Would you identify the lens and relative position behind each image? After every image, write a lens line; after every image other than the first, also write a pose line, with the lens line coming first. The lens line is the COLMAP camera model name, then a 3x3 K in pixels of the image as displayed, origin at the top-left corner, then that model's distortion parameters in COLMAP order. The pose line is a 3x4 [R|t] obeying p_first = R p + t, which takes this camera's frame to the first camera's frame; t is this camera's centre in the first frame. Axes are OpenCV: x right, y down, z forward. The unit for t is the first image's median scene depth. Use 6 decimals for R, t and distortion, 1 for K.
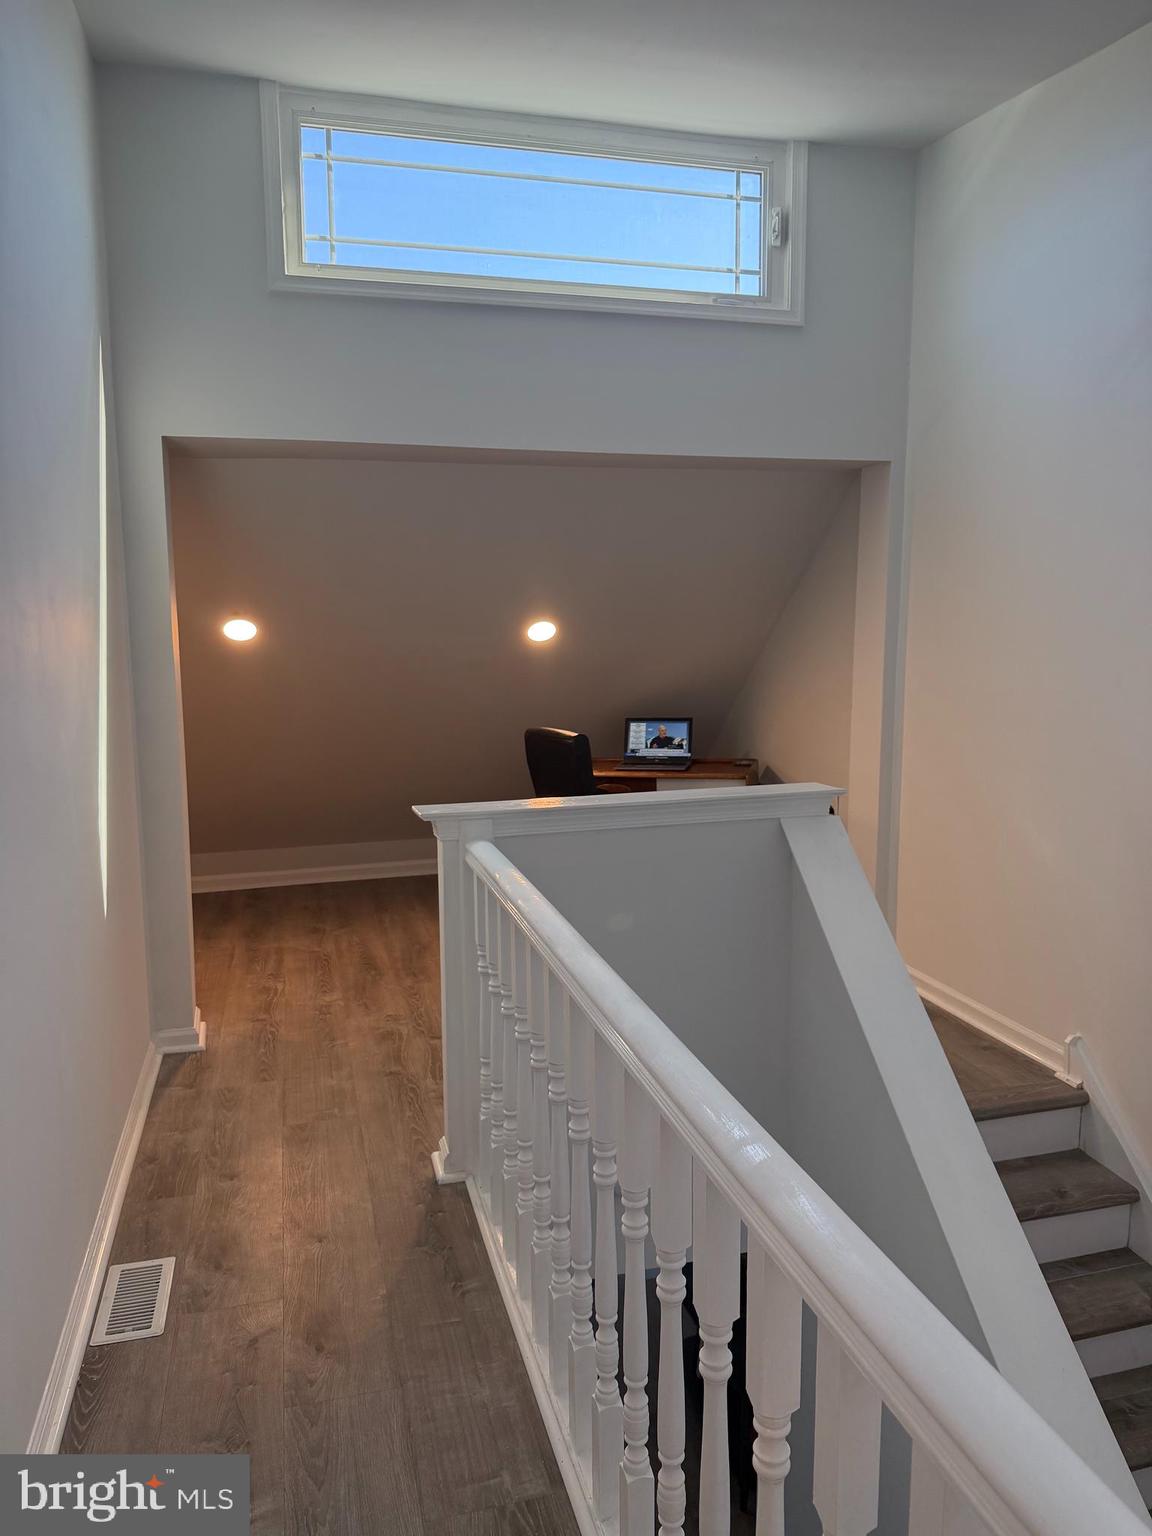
lens RADIAL K [[1086.8, 0, 576.5], [0, 1086.8, 768.2], [0, 0, 1]] dist [0.027159, -0.033245]
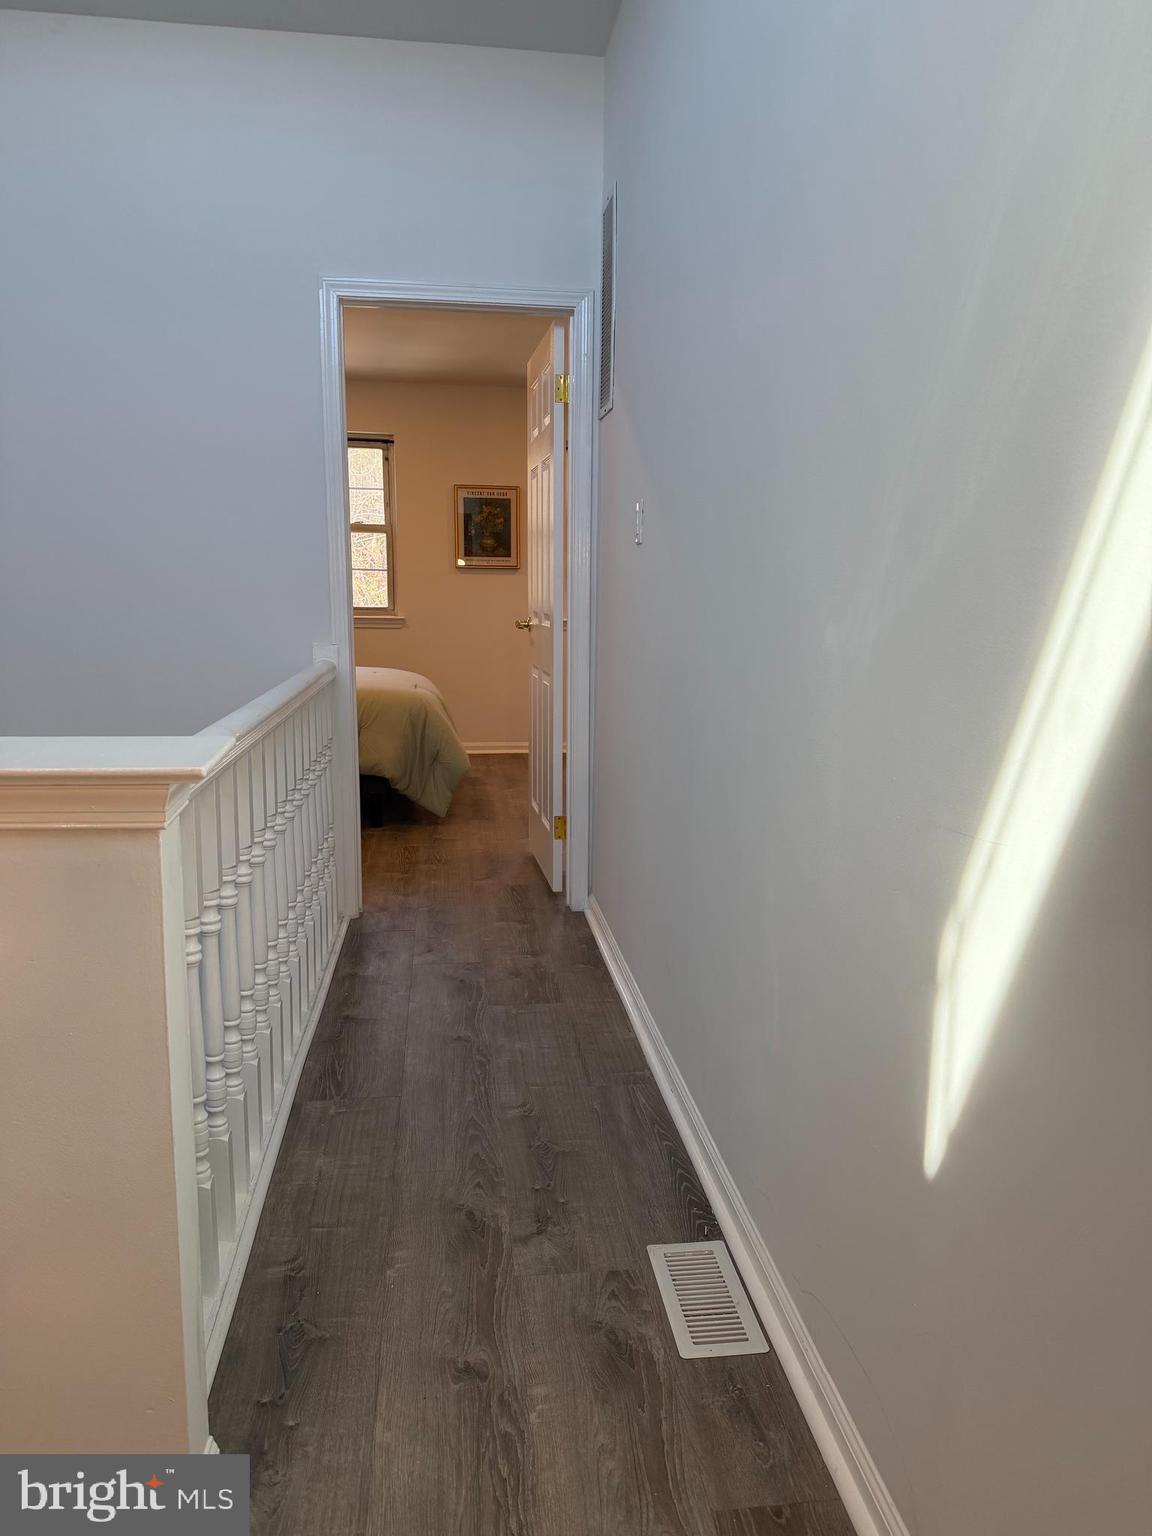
lens RADIAL K [[1086.8, 0, 577.9], [0, 1086.8, 767.2], [0, 0, 1]] dist [0.027159, -0.033245]
pose [[-0.990021, -0.034542, 0.136624, -0.218038], [0.006365, 0.957544, 0.288217, -0.049517], [-0.140779, 0.286211, -0.947768, 0.872464]]
